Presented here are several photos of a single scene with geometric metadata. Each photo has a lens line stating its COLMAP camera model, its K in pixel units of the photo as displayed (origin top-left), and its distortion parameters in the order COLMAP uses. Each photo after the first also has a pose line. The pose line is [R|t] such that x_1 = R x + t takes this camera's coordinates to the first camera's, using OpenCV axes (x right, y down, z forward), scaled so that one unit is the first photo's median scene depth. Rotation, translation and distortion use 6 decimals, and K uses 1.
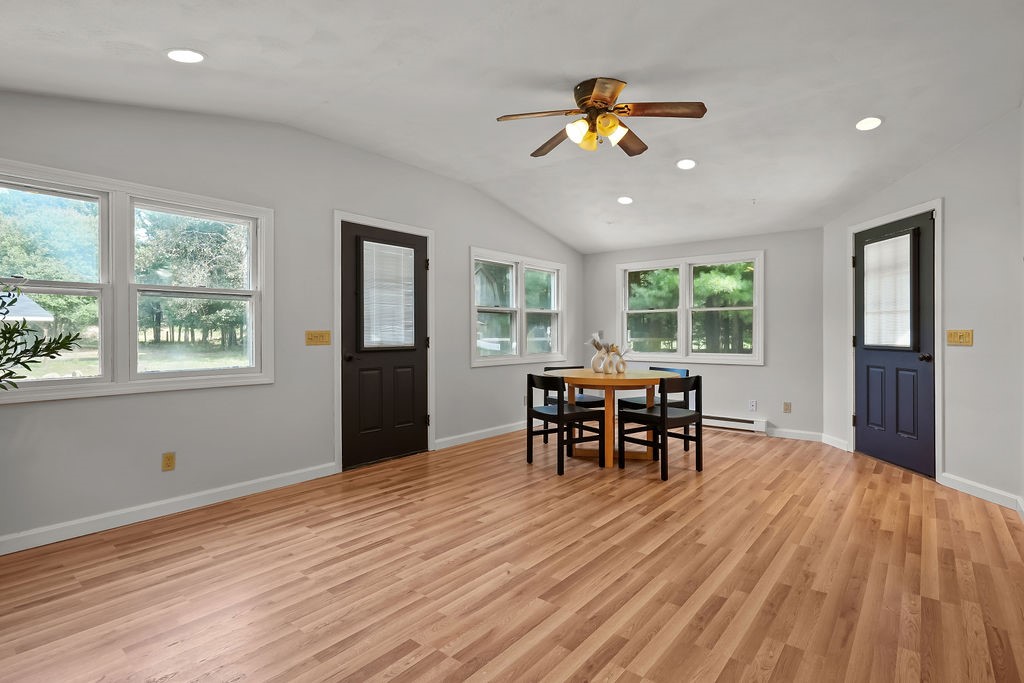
lens RADIAL K [[497.6, 0, 508.7], [0, 497.6, 330.7], [0, 0, 1]] dist [-0.005149, 0.002458]
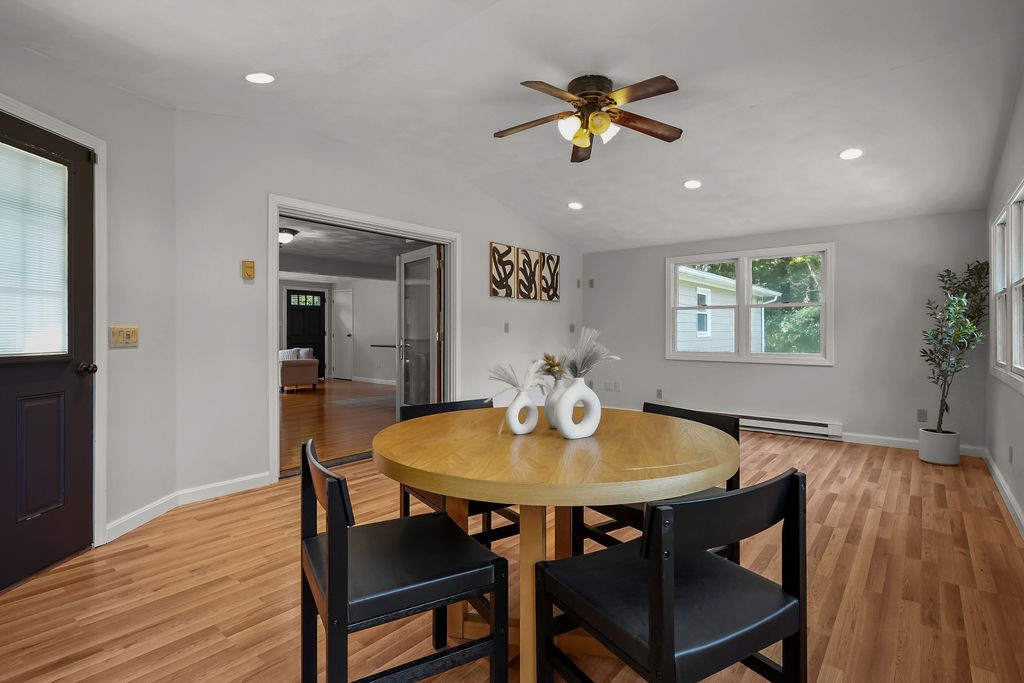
lens RADIAL K [[497.6, 0, 513.0], [0, 497.6, 335.3], [0, 0, 1]] dist [-0.005149, 0.002458]
pose [[-0.999660, 0.006497, -0.025266, 0.328143], [0.006418, 0.999974, 0.003217, 0.011167], [0.025287, 0.003054, -0.999676, 1.849185]]
